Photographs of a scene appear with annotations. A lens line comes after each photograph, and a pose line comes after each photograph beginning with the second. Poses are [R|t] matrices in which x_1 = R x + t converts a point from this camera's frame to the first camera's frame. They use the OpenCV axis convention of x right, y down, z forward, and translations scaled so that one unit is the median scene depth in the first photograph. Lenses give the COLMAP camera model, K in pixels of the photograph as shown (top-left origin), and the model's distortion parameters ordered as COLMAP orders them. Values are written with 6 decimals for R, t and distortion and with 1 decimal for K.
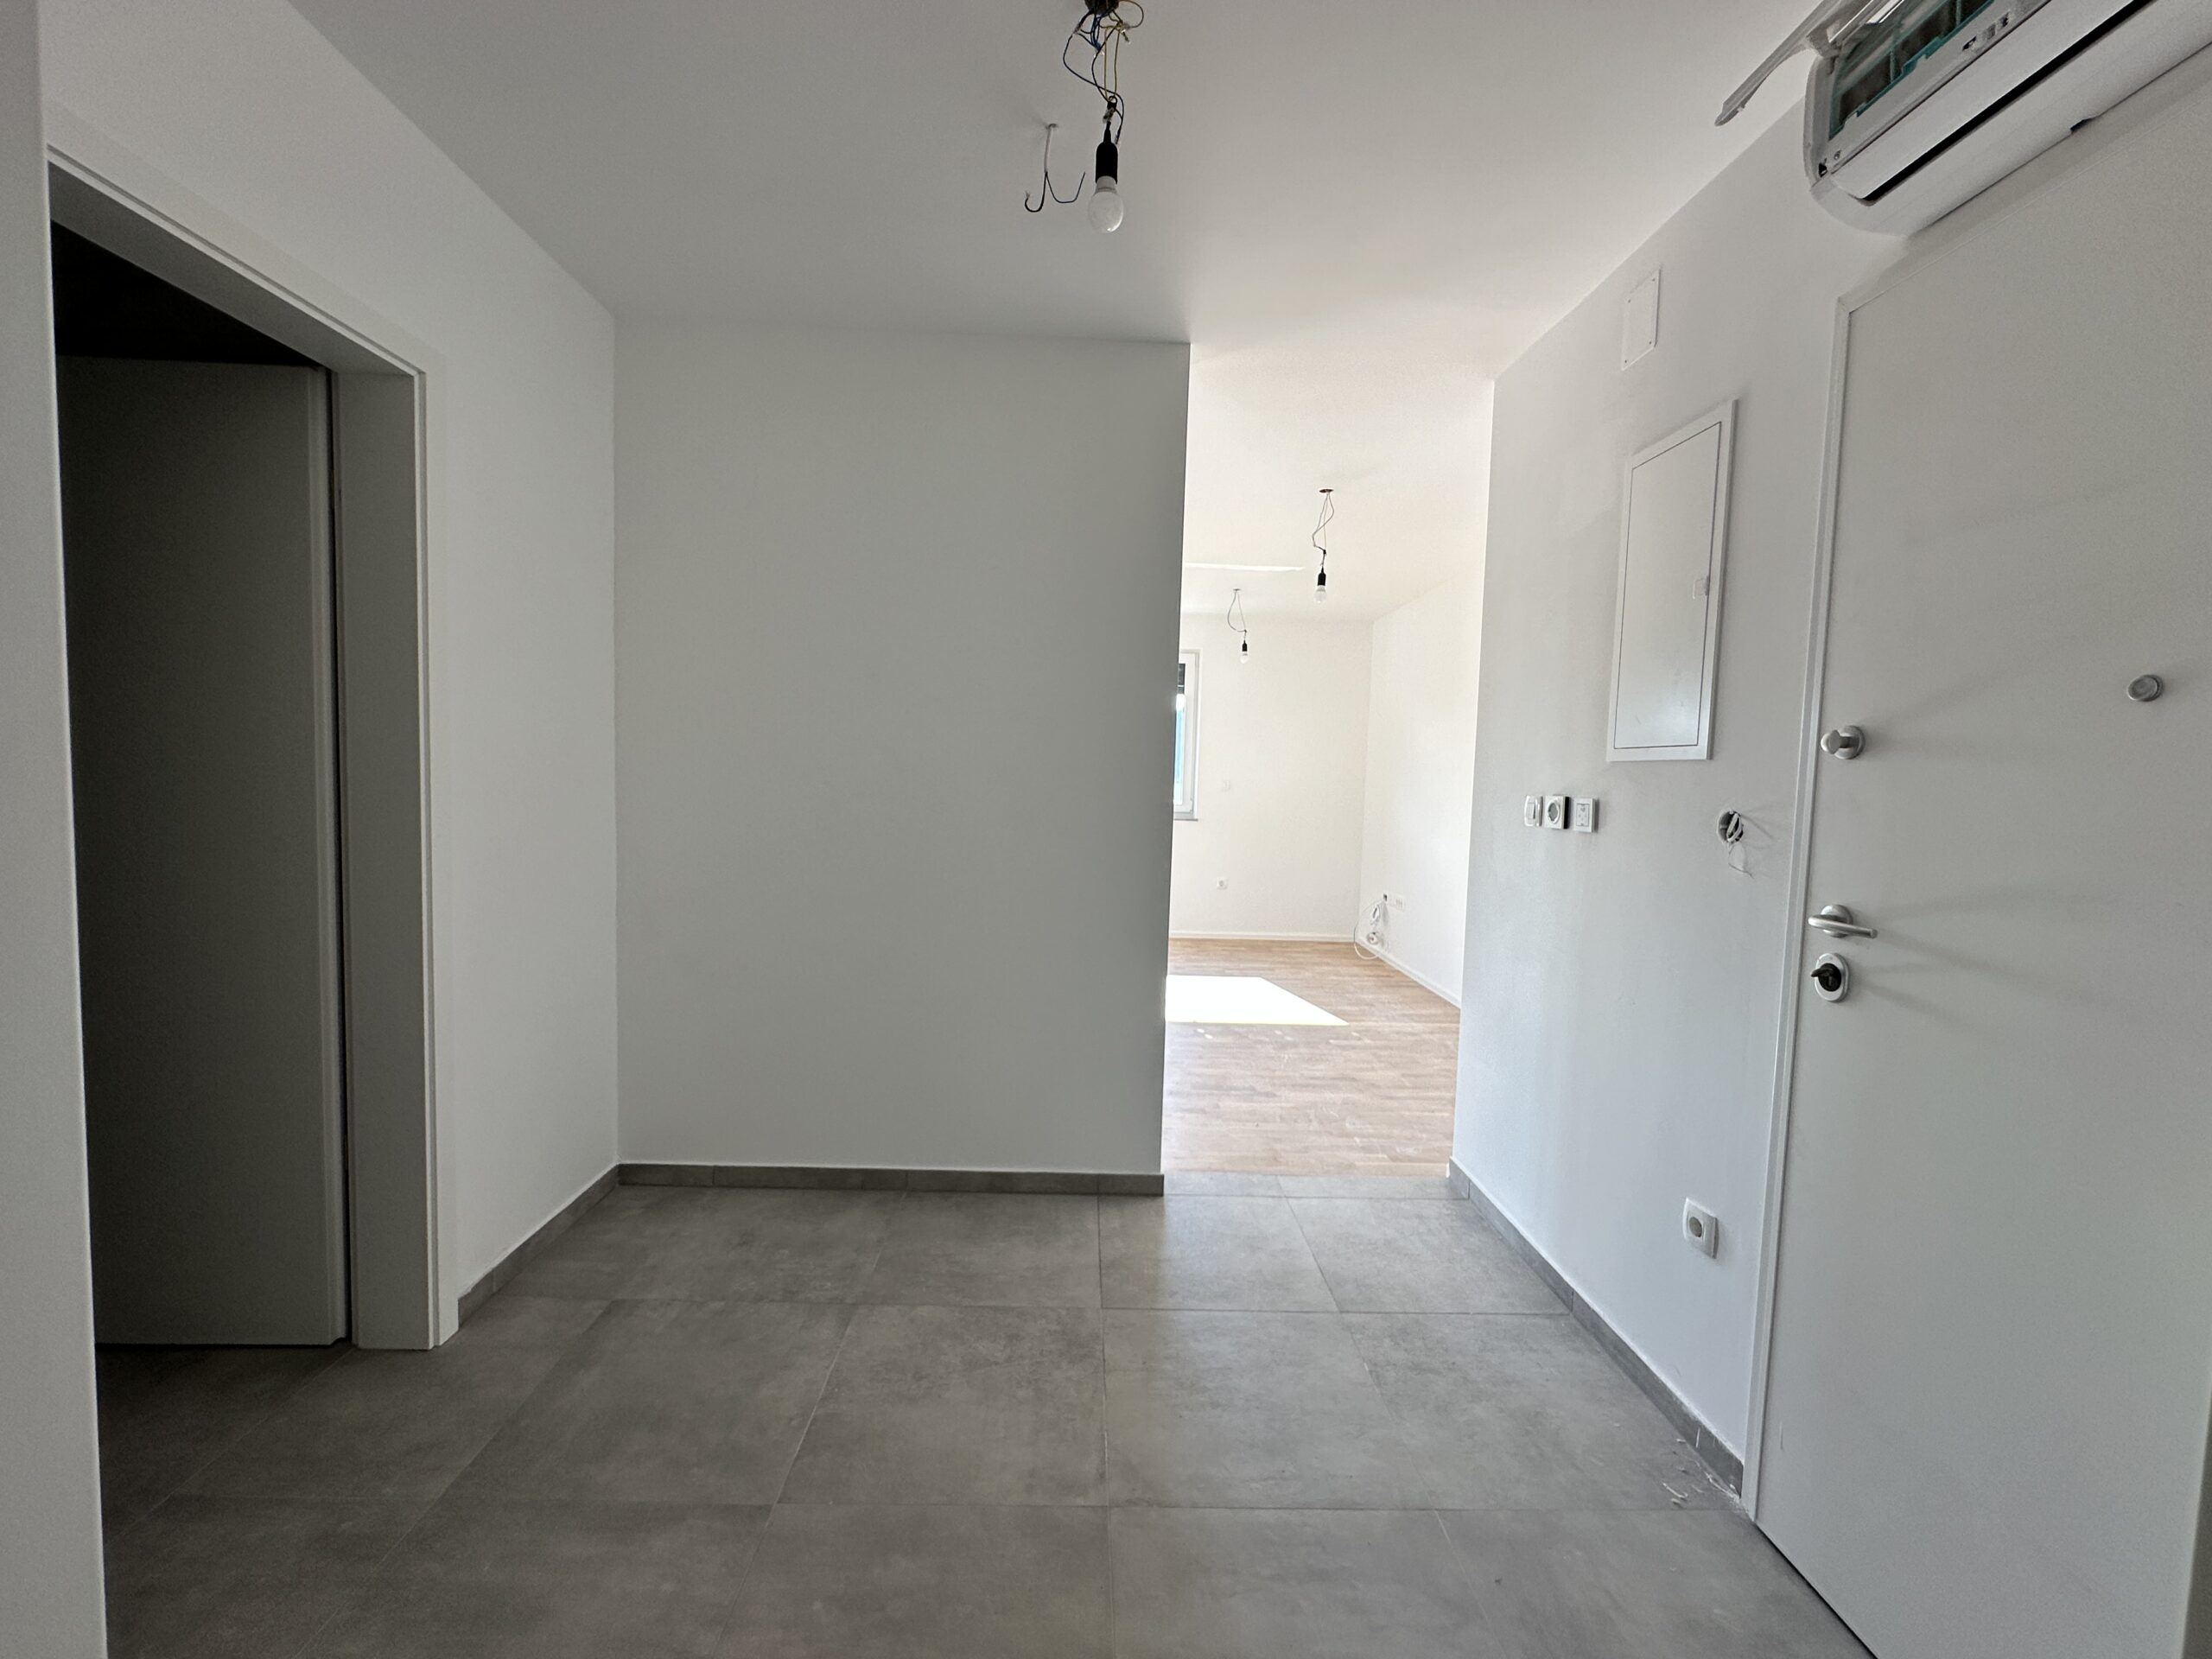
lens RADIAL K [[885.3, 0, 1103.0], [0, 885.3, 828.4], [0, 0, 1]] dist [-0.003220, 0.000318]
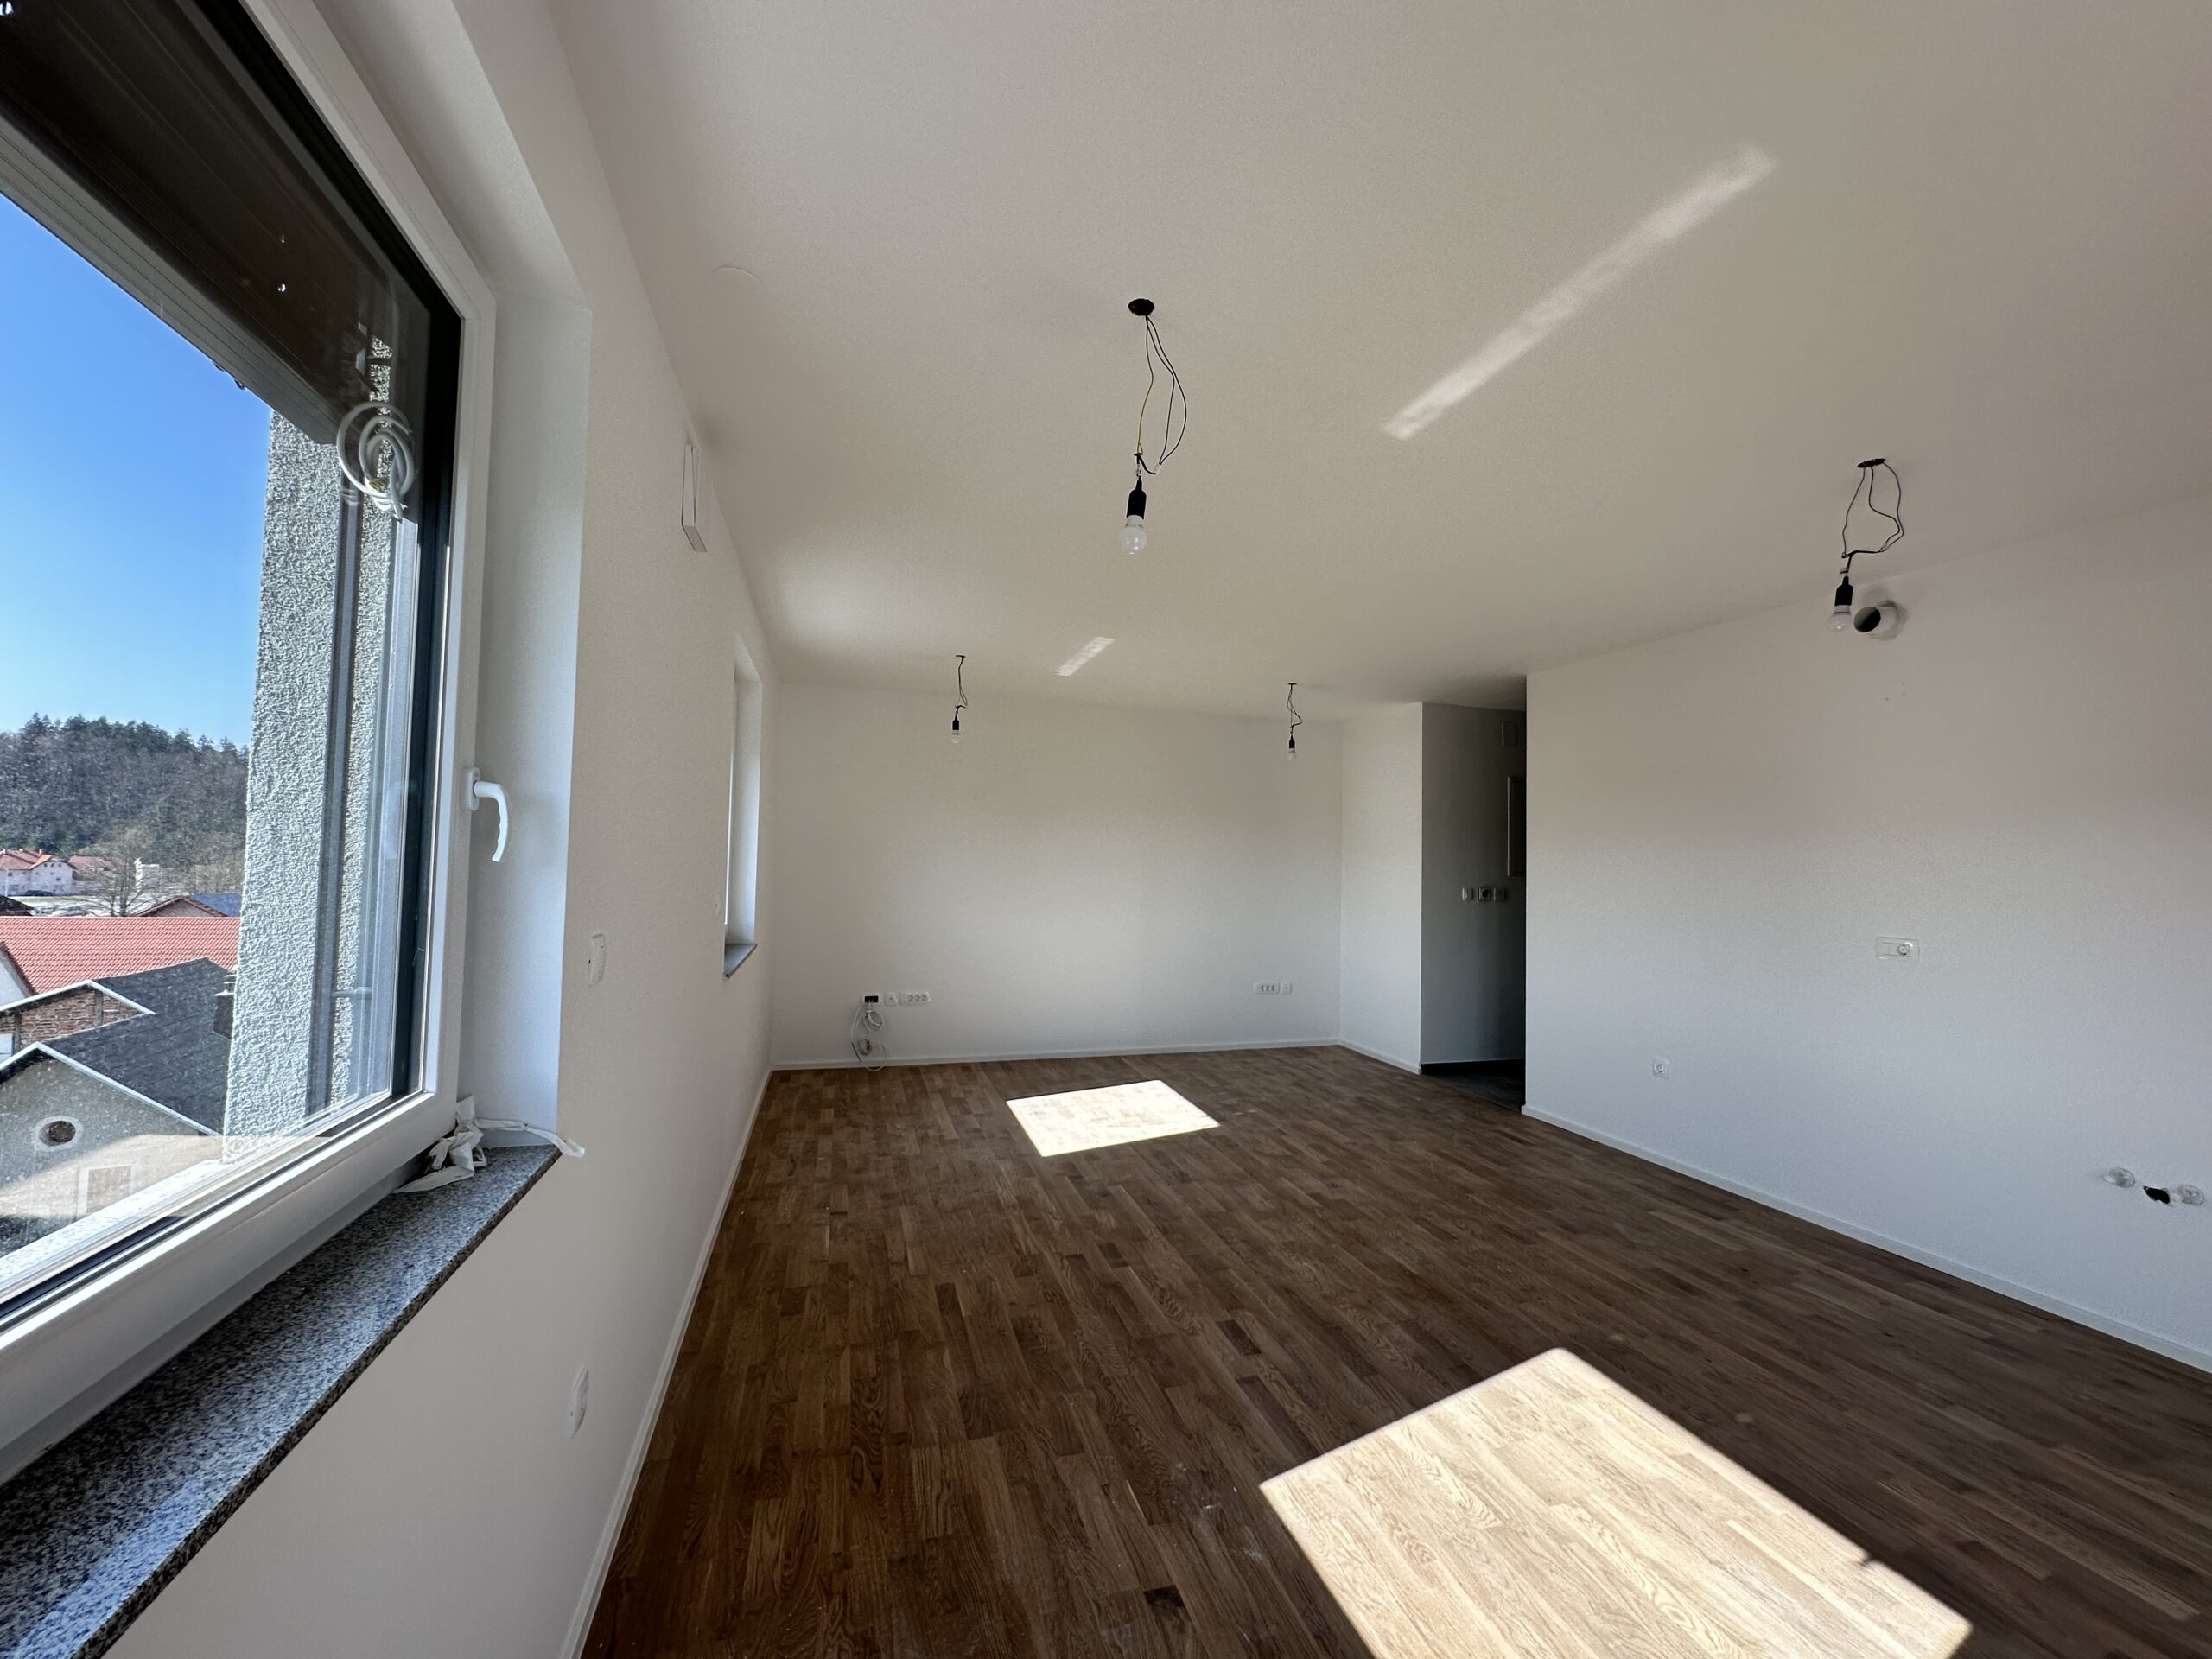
lens RADIAL K [[885.3, 0, 1106.9], [0, 885.3, 827.4], [0, 0, 1]] dist [-0.003220, 0.000318]
pose [[-0.254358, -0.011501, 0.967042, -1.099269], [0.031721, 0.999292, 0.020228, -0.190799], [-0.966590, 0.035821, -0.253813, 1.717534]]
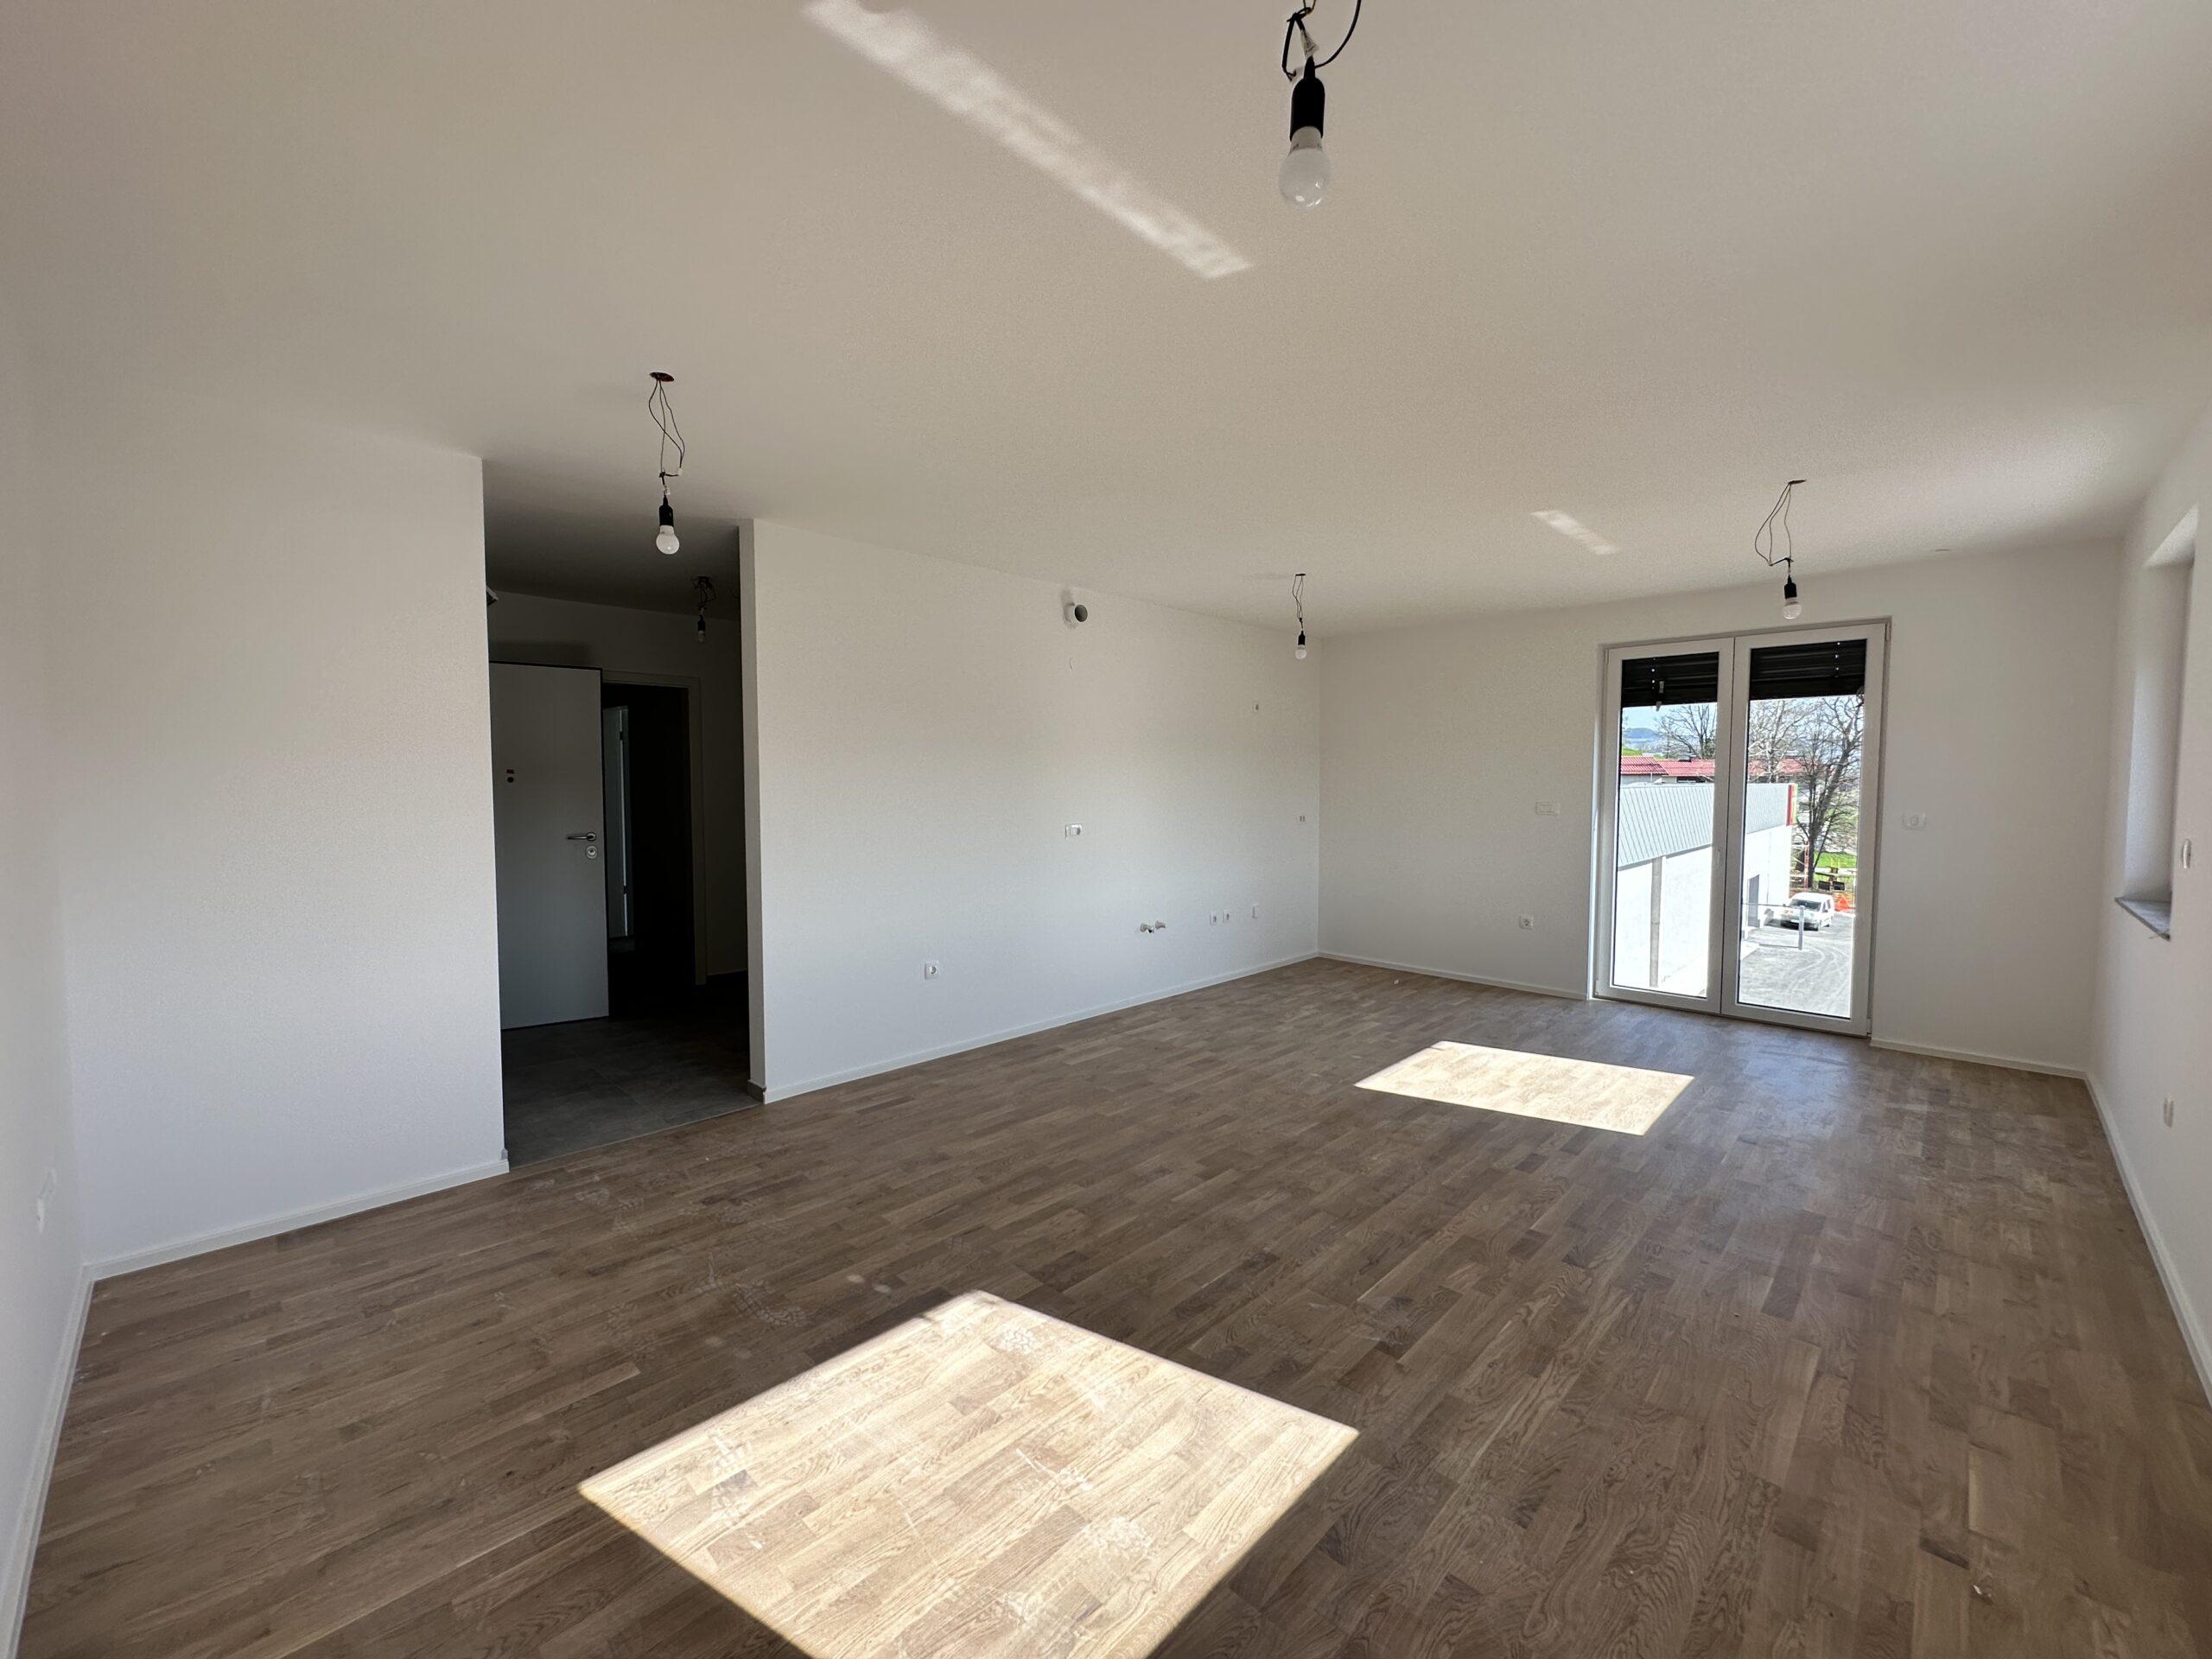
lens RADIAL K [[885.3, 0, 1104.0], [0, 885.3, 829.6], [0, 0, 1]] dist [-0.003220, 0.000318]
pose [[-0.721768, -0.007725, -0.692092, 0.483203], [-0.077101, 0.994612, 0.069305, -0.127889], [0.687827, 0.103382, -0.718474, 1.759474]]
